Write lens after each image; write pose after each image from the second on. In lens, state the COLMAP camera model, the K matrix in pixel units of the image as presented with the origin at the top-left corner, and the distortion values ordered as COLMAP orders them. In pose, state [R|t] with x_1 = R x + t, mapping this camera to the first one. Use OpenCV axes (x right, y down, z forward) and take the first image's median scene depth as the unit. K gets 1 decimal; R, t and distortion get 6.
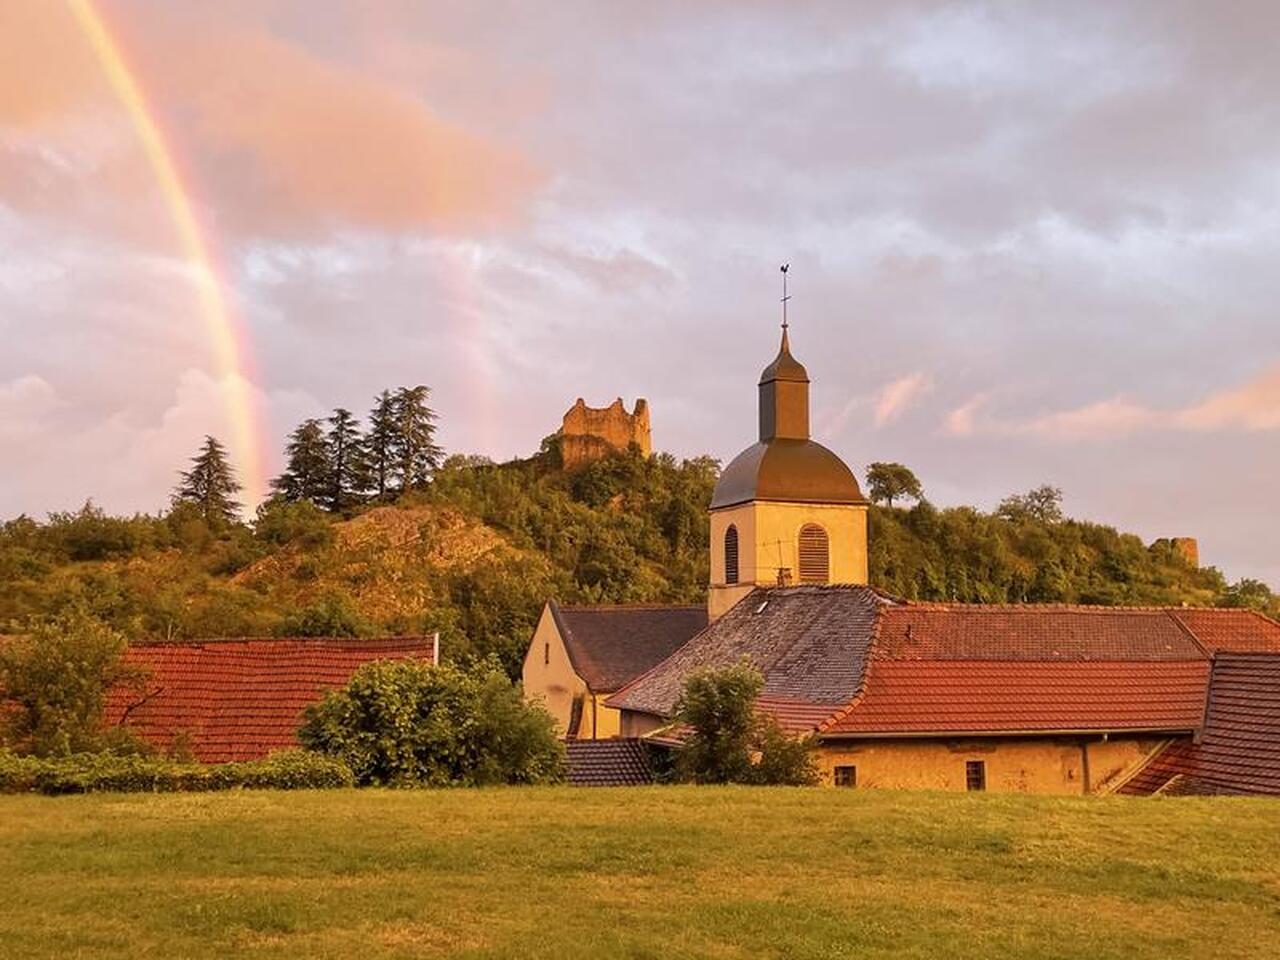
lens RADIAL K [[1260.4, 0, 640.0], [0, 1260.4, 480.0], [0, 0, 1]] dist [0.007601, 0.002514]
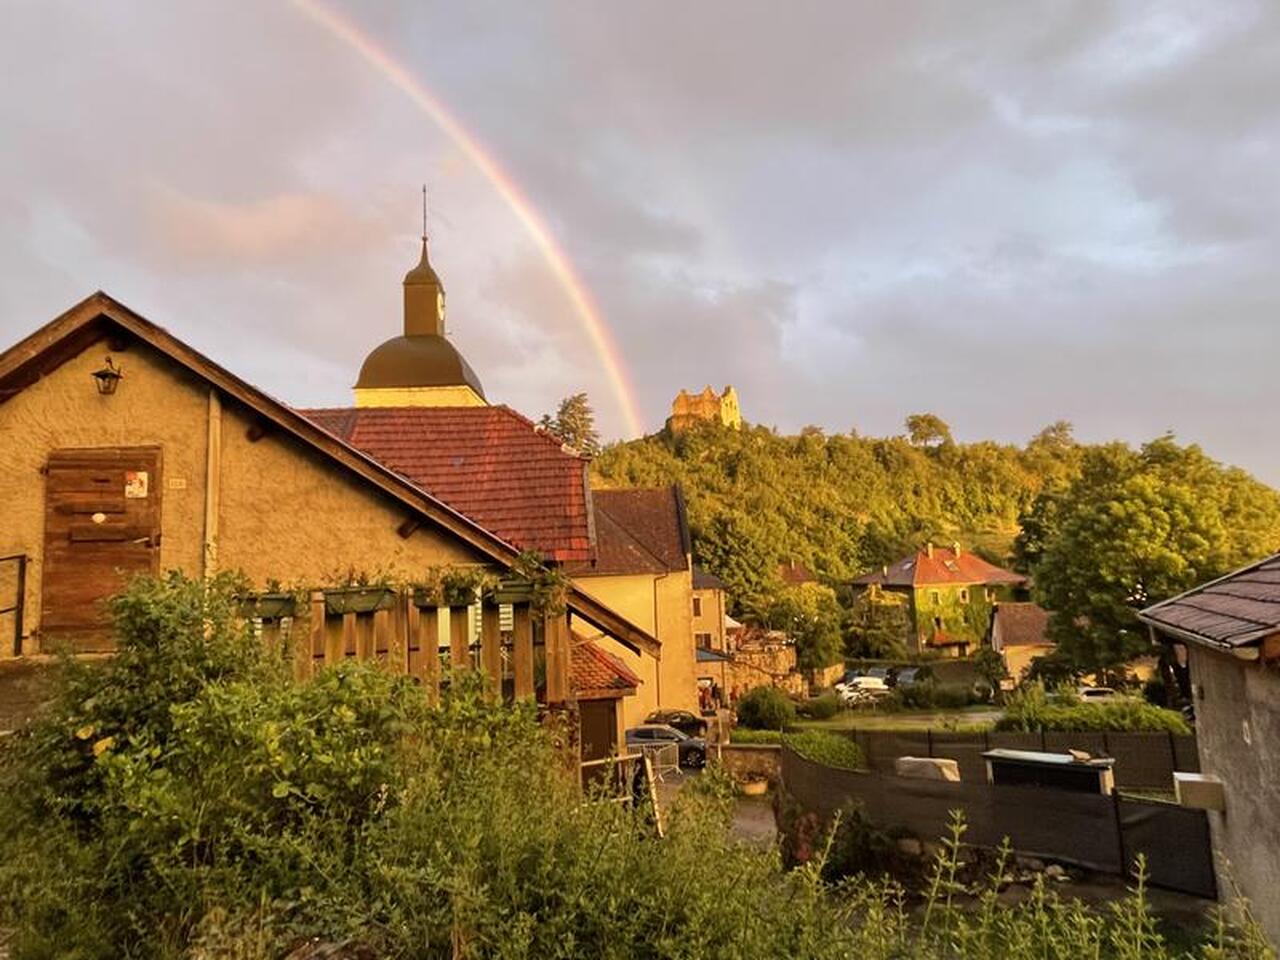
lens RADIAL K [[752.1, 0, 640.0], [0, 752.1, 480.0], [0, 0, 1]] dist [-0.005531, -0.000664]
pose [[0.951474, -0.075886, -0.298227, 0.156856], [0.080364, 0.996762, 0.002762, 0.033901], [0.297051, -0.026594, 0.954491, 0.137483]]
